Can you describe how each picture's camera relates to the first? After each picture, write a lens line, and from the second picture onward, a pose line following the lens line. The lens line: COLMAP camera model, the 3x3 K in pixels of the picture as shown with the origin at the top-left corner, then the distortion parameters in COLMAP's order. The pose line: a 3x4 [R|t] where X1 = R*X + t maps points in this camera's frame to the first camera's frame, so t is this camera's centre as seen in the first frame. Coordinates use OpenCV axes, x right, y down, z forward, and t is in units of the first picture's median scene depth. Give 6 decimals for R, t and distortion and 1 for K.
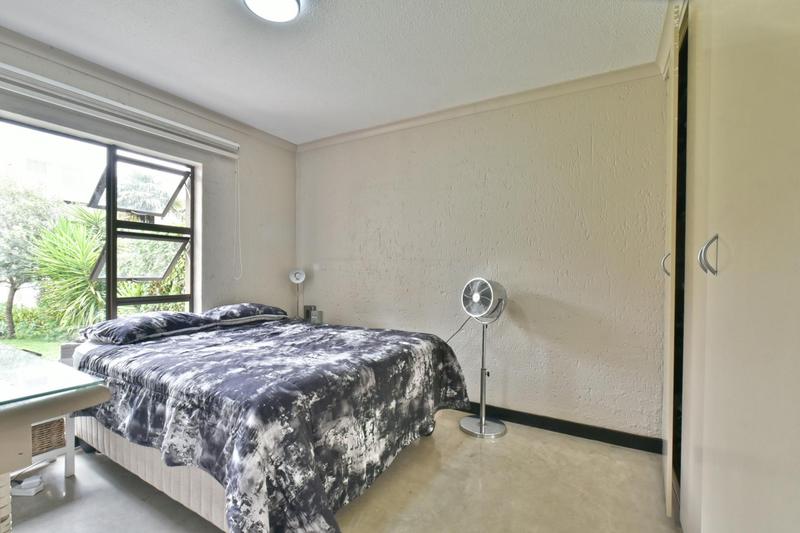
lens RADIAL K [[363.7, 0, 401.4], [0, 363.7, 275.1], [0, 0, 1]] dist [-0.000988, -0.000597]
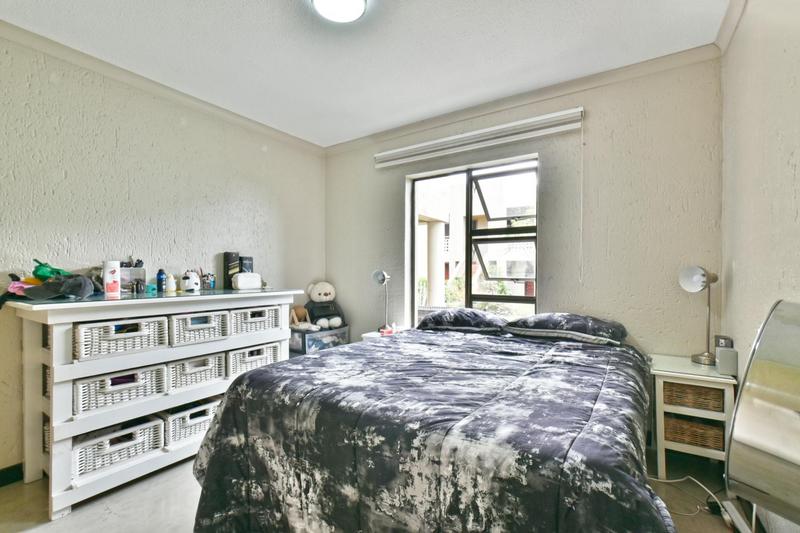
lens RADIAL K [[363.7, 0, 401.4], [0, 363.7, 275.1], [0, 0, 1]] dist [-0.000988, -0.000597]
pose [[-0.061650, 0.001765, -0.998096, 0.573064], [-0.009756, 0.999950, 0.002370, -0.003865], [0.998050, 0.009884, -0.061629, 1.123217]]
